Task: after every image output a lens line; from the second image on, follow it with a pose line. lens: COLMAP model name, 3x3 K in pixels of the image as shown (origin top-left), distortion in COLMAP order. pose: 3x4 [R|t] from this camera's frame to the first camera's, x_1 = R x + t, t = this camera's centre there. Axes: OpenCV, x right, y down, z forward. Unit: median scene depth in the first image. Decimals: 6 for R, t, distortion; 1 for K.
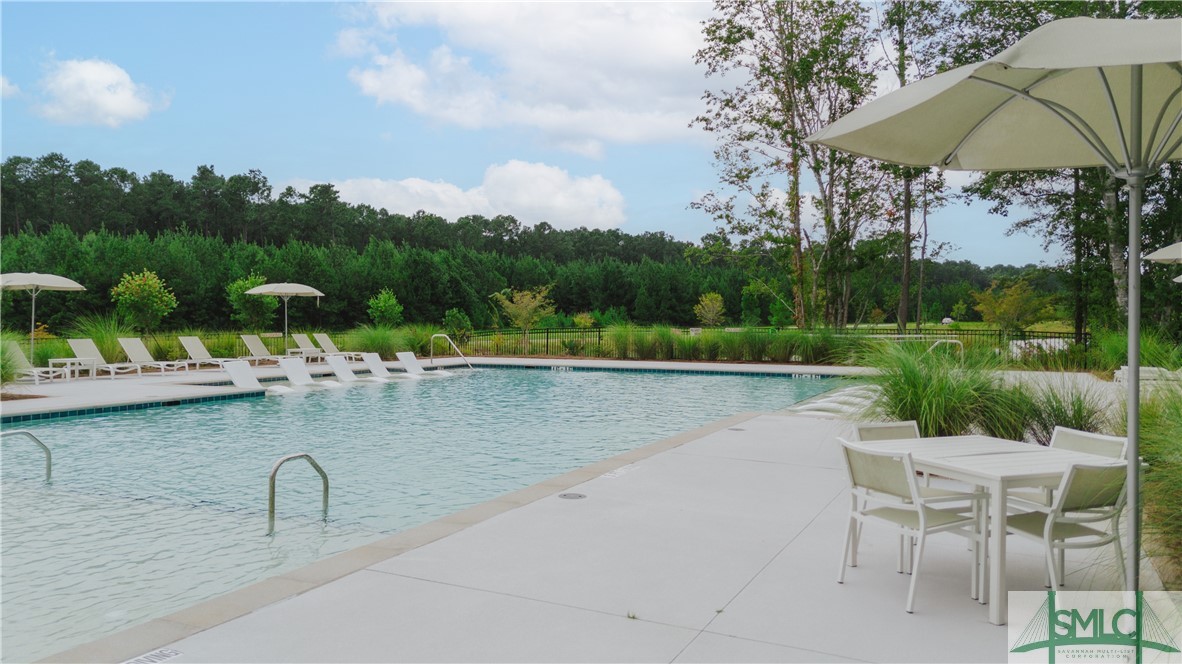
lens RADIAL K [[856.1, 0, 591.0], [0, 856.1, 332.0], [0, 0, 1]] dist [0.001403, 0.000626]
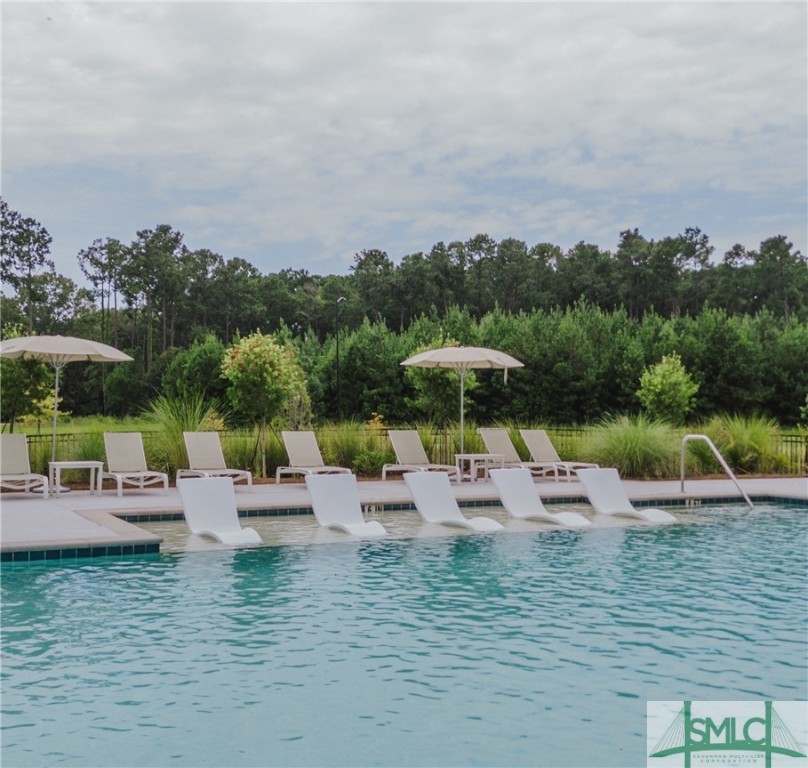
lens RADIAL K [[987.5, 0, 404.0], [0, 987.5, 384.0], [0, 0, 1]] dist [0.000044, 0.031400]
pose [[0.750706, -0.016469, -0.660432, 0.018655], [-0.014113, 0.999061, -0.040955, -0.000284], [0.660486, 0.040066, 0.749768, 0.123222]]
